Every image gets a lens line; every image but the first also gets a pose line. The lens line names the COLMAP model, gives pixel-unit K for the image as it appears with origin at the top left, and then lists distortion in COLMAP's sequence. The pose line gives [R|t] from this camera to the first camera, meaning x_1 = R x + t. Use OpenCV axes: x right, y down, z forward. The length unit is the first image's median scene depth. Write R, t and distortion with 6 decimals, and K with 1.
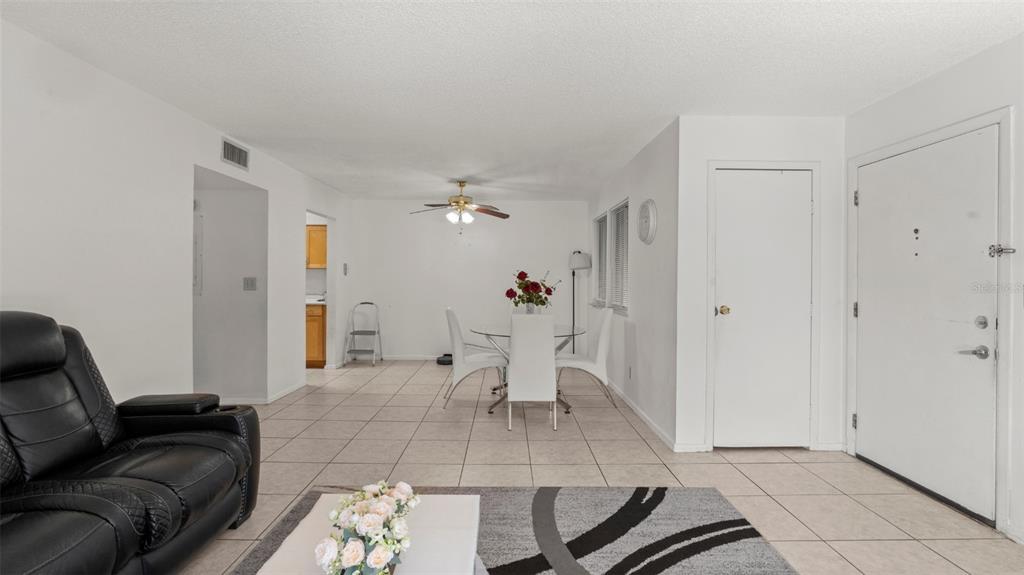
lens RADIAL K [[463.8, 0, 514.4], [0, 463.8, 282.9], [0, 0, 1]] dist [-0.000730, -0.000222]
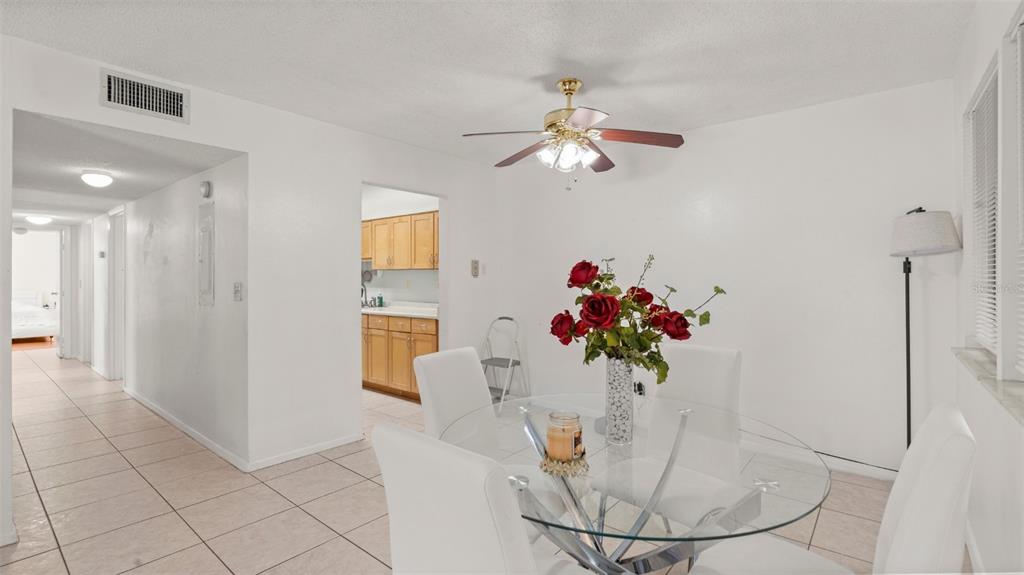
lens RADIAL K [[463.8, 0, 514.4], [0, 463.8, 282.9], [0, 0, 1]] dist [-0.000730, -0.000222]
pose [[0.760339, -0.002357, -0.649522, 0.136771], [0.000679, 0.999996, -0.002833, -0.006291], [0.649526, 0.001713, 0.760338, 0.510834]]
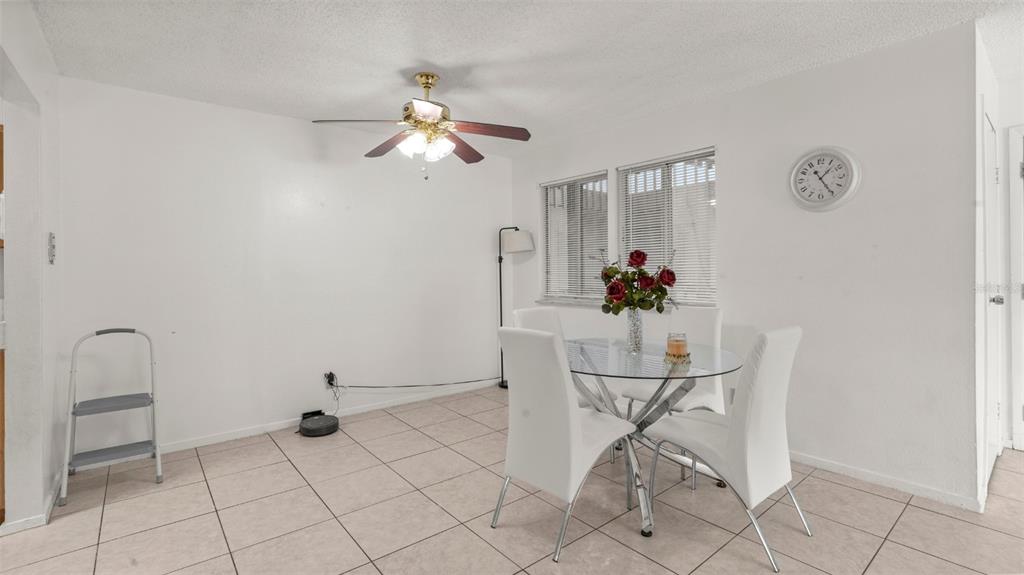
lens RADIAL K [[460.3, 0, 510.4], [0, 460.3, 269.5], [0, 0, 1]] dist [-0.004079, -0.000254]
pose [[0.779090, -0.015309, 0.626726, -0.310353], [0.011793, 0.999883, 0.009765, -0.011485], [-0.626802, -0.000217, 0.779179, 0.477491]]
